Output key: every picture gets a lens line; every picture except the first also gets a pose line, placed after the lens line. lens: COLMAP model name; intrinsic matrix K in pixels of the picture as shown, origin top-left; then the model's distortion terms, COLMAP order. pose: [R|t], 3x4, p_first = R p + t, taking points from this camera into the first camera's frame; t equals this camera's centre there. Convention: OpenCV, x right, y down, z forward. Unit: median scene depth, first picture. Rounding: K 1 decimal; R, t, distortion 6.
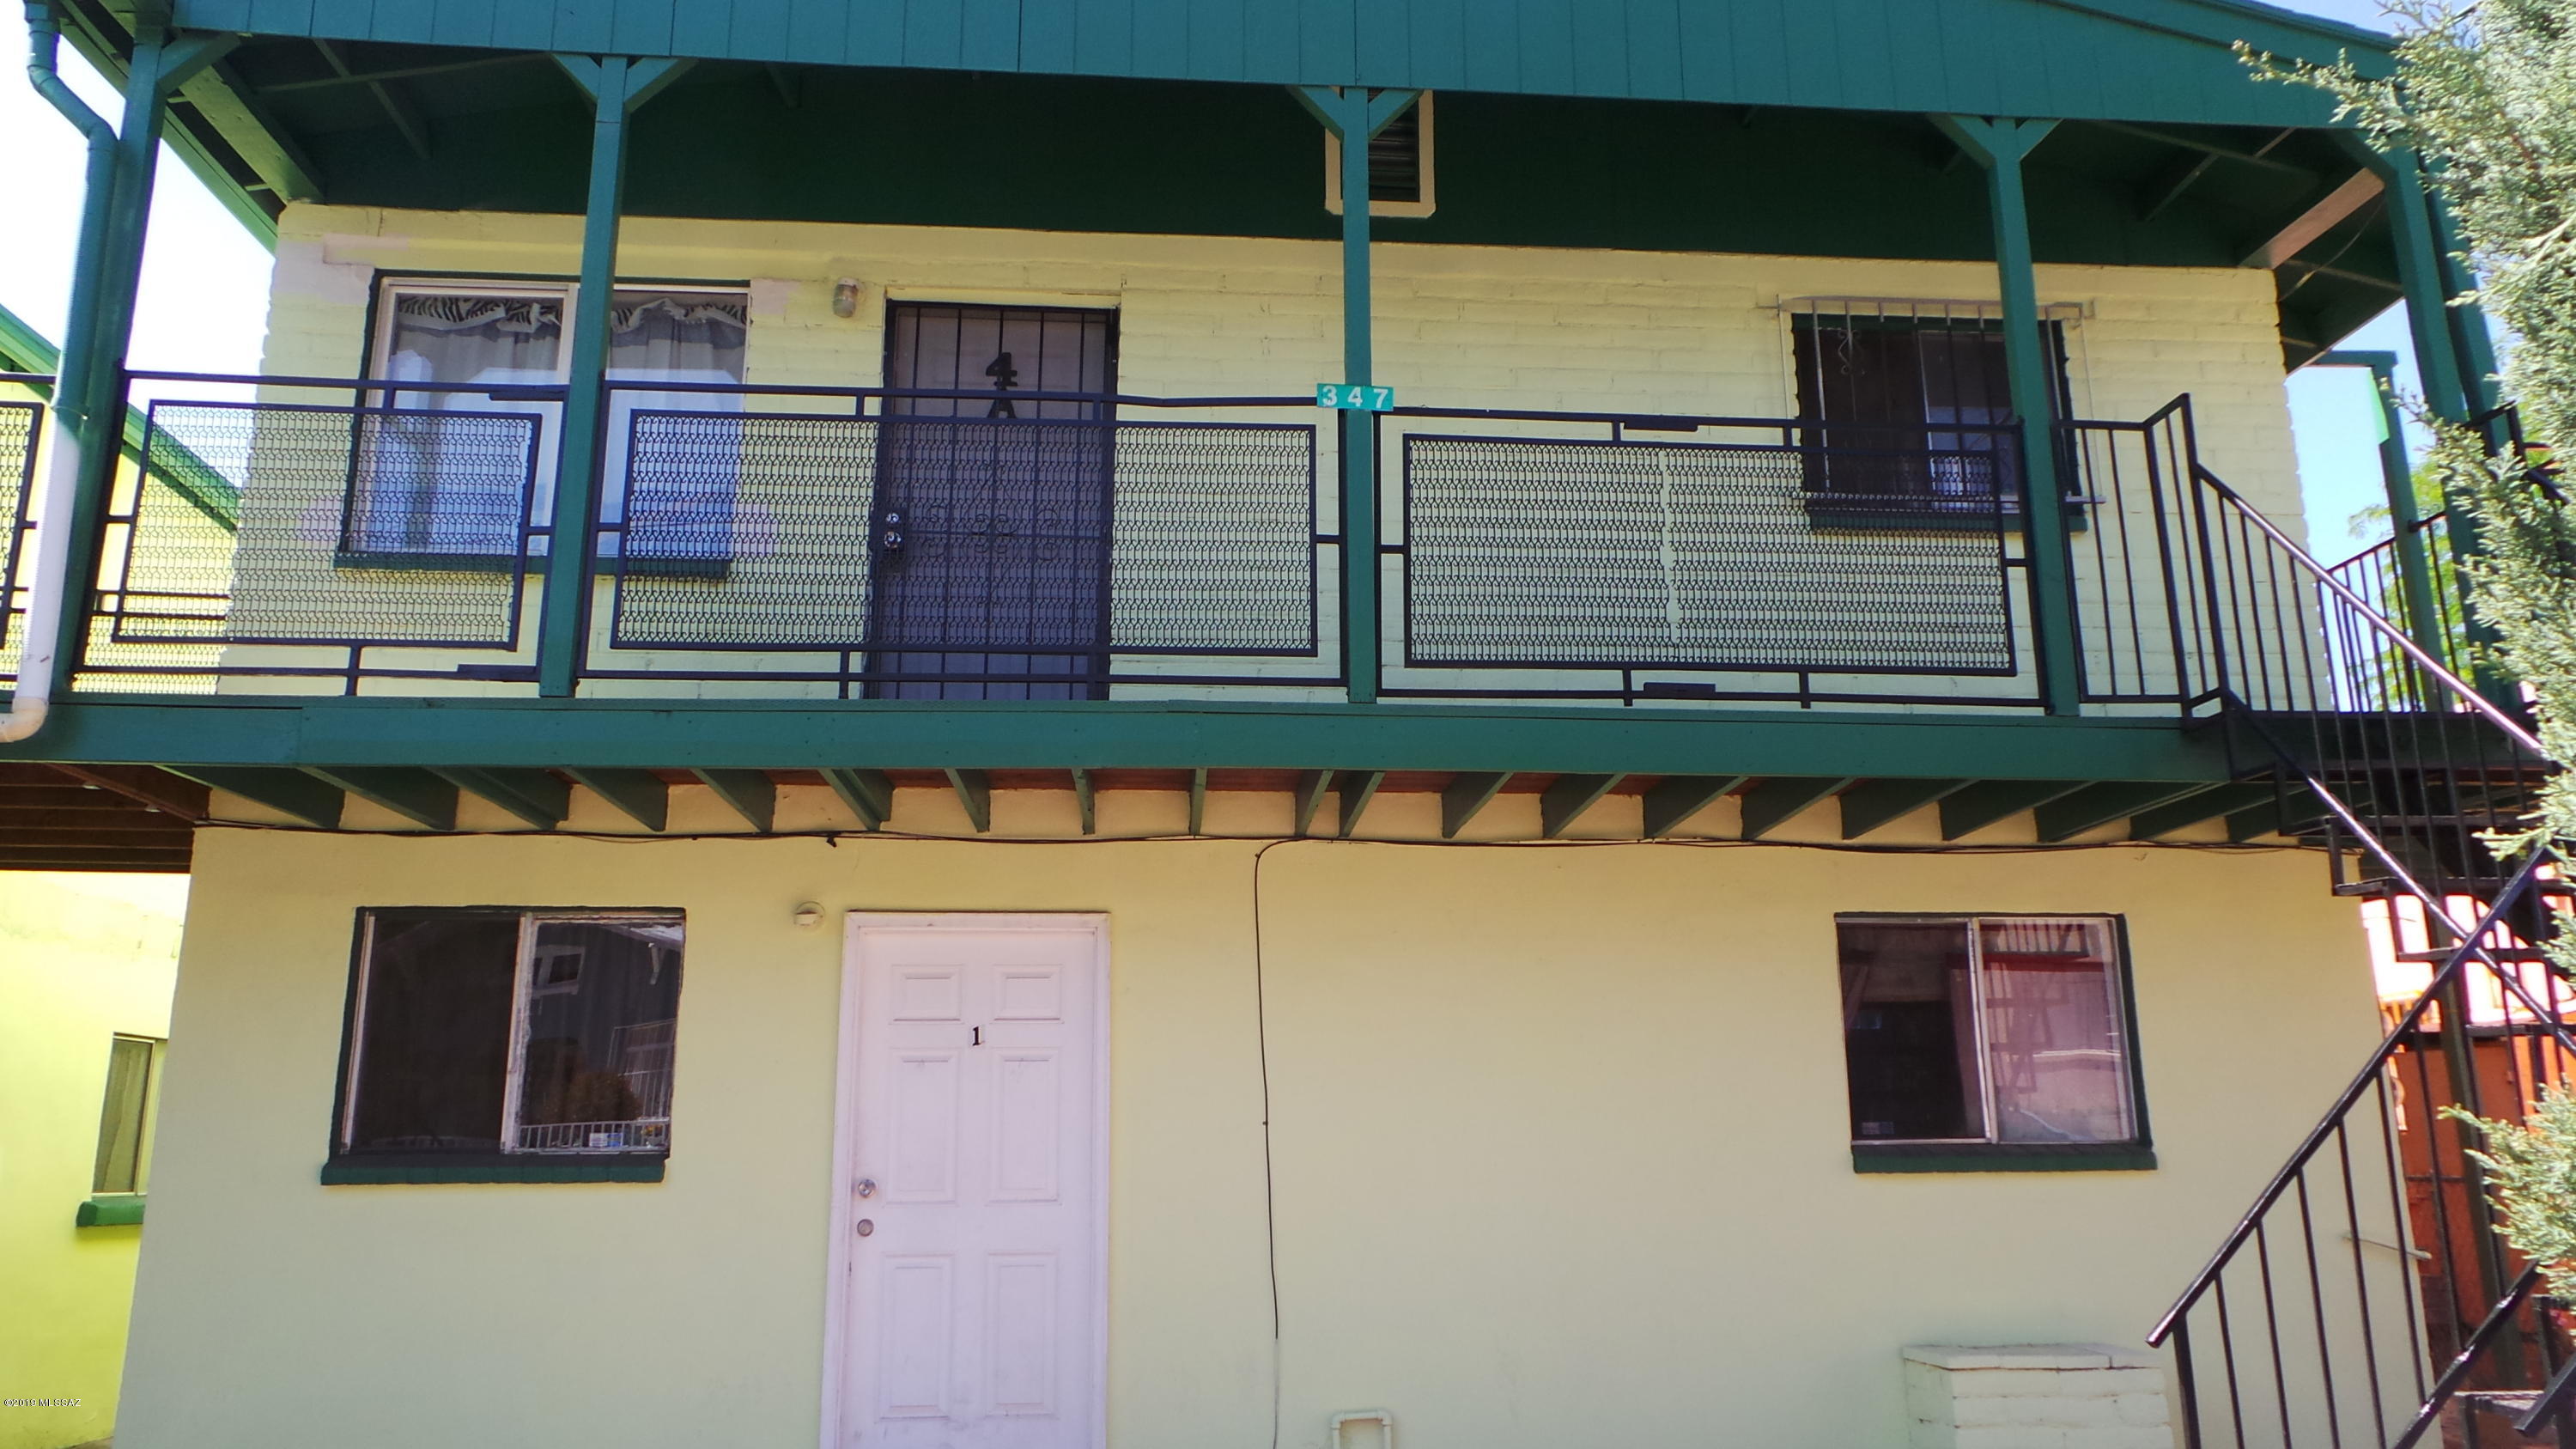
lens RADIAL K [[1814.5, 0, 1280.6], [0, 1814.5, 729.6], [0, 0, 1]] dist [0.003437, 0.005422]
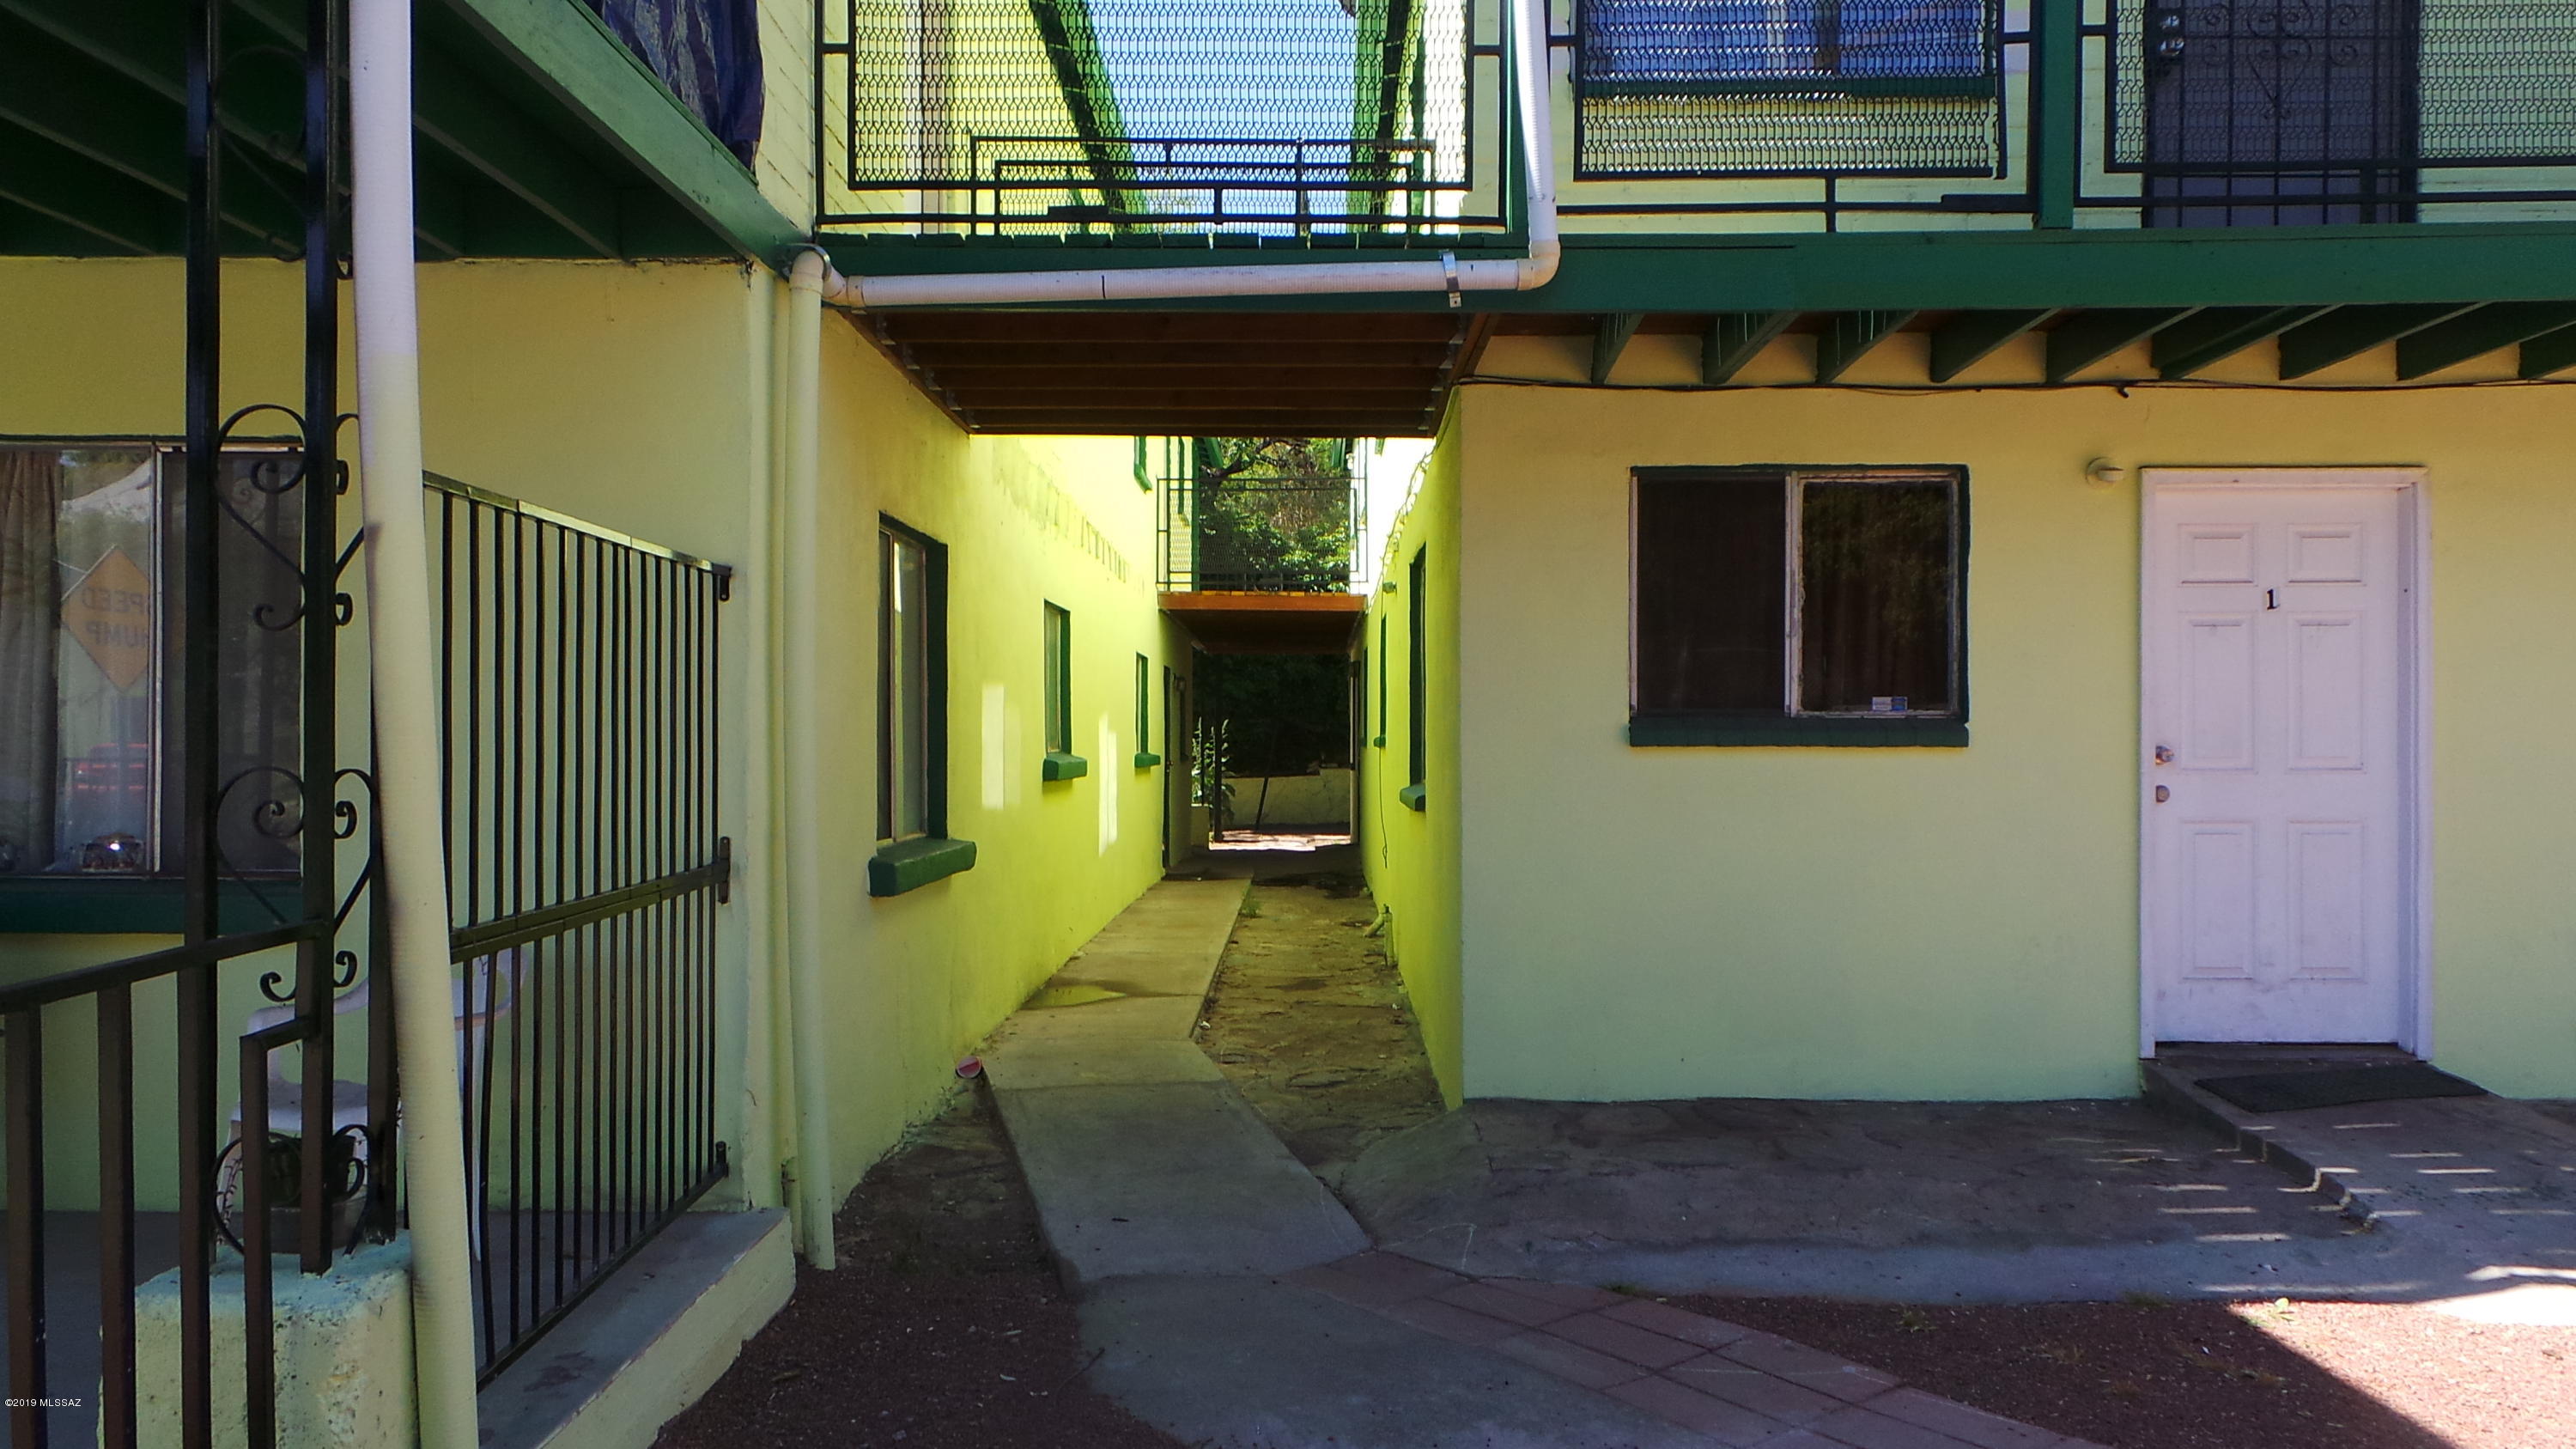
lens RADIAL K [[1814.5, 0, 1280.6], [0, 1814.5, 729.6], [0, 0, 1]] dist [0.003437, 0.005422]
pose [[0.994231, 0.006569, -0.107060, -0.587575], [0.018338, 0.973018, 0.229997, 0.008240], [0.105682, -0.230634, 0.967285, 0.015670]]
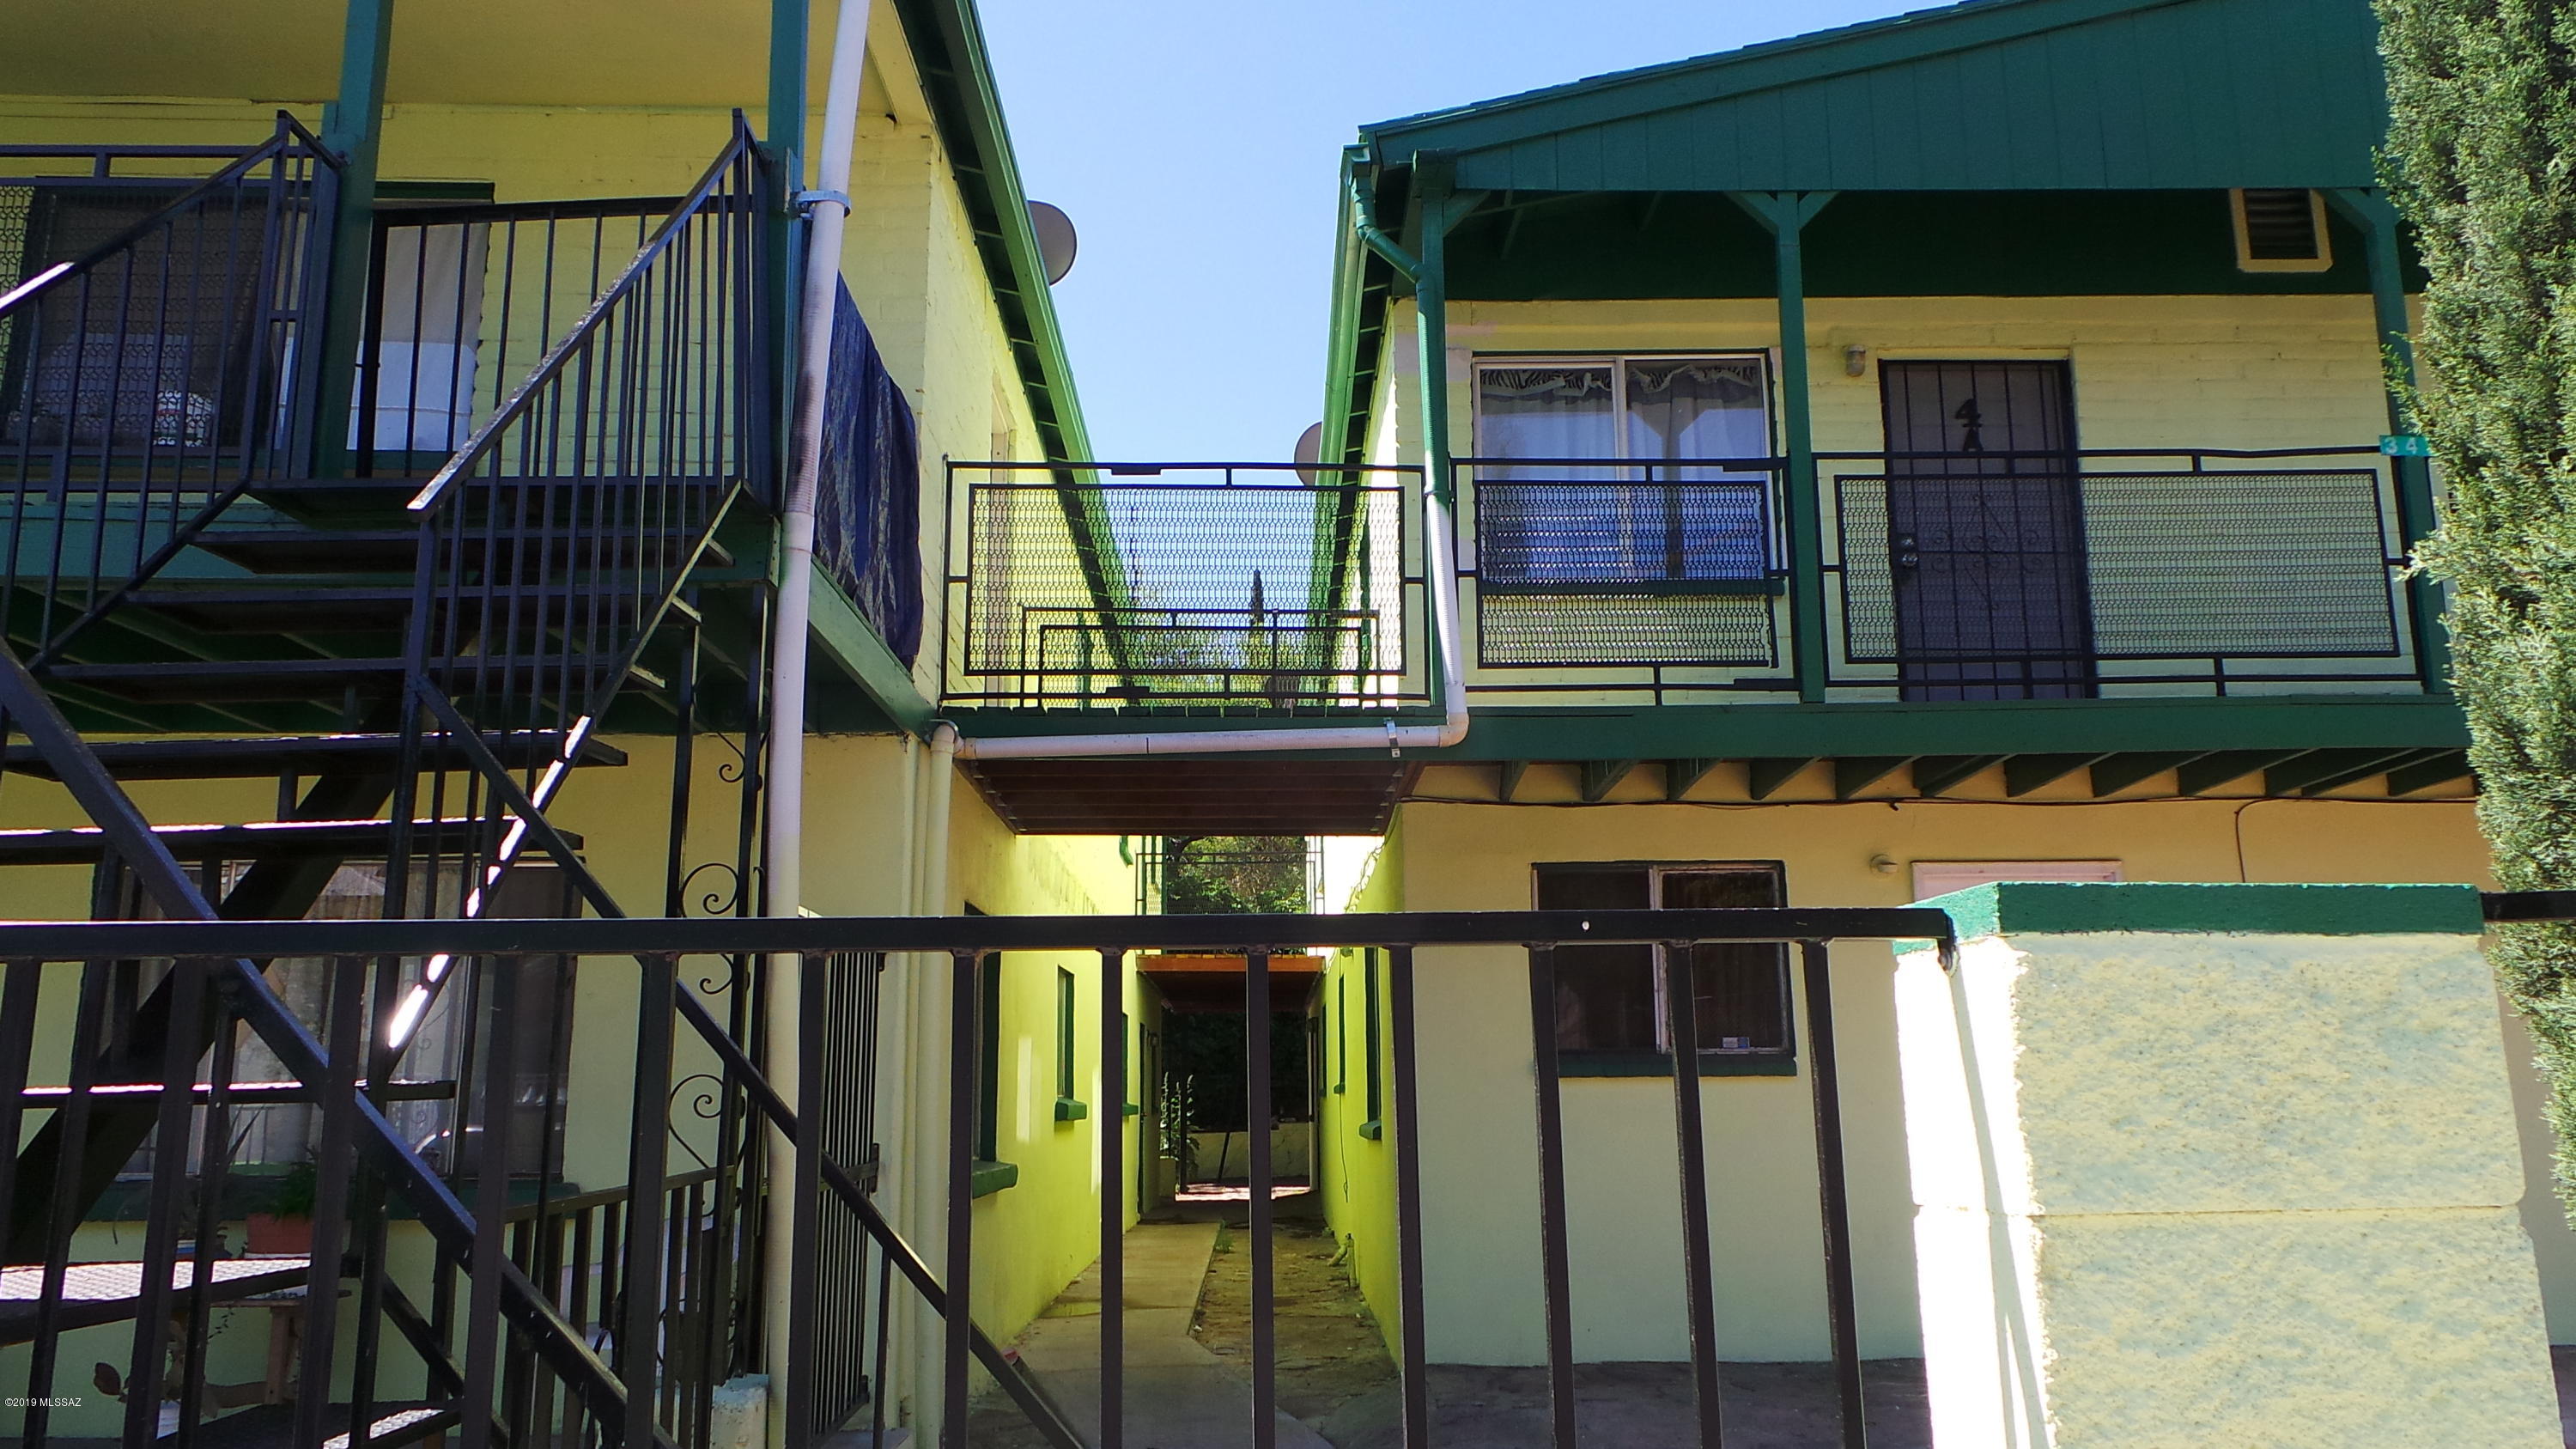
lens RADIAL K [[1814.5, 0, 1280.6], [0, 1814.5, 729.6], [0, 0, 1]] dist [0.003437, 0.005422]
pose [[0.996749, -0.017726, -0.078592, -0.580697], [0.020618, 0.999134, 0.036144, -0.045704], [0.077883, -0.037647, 0.996251, -0.280625]]
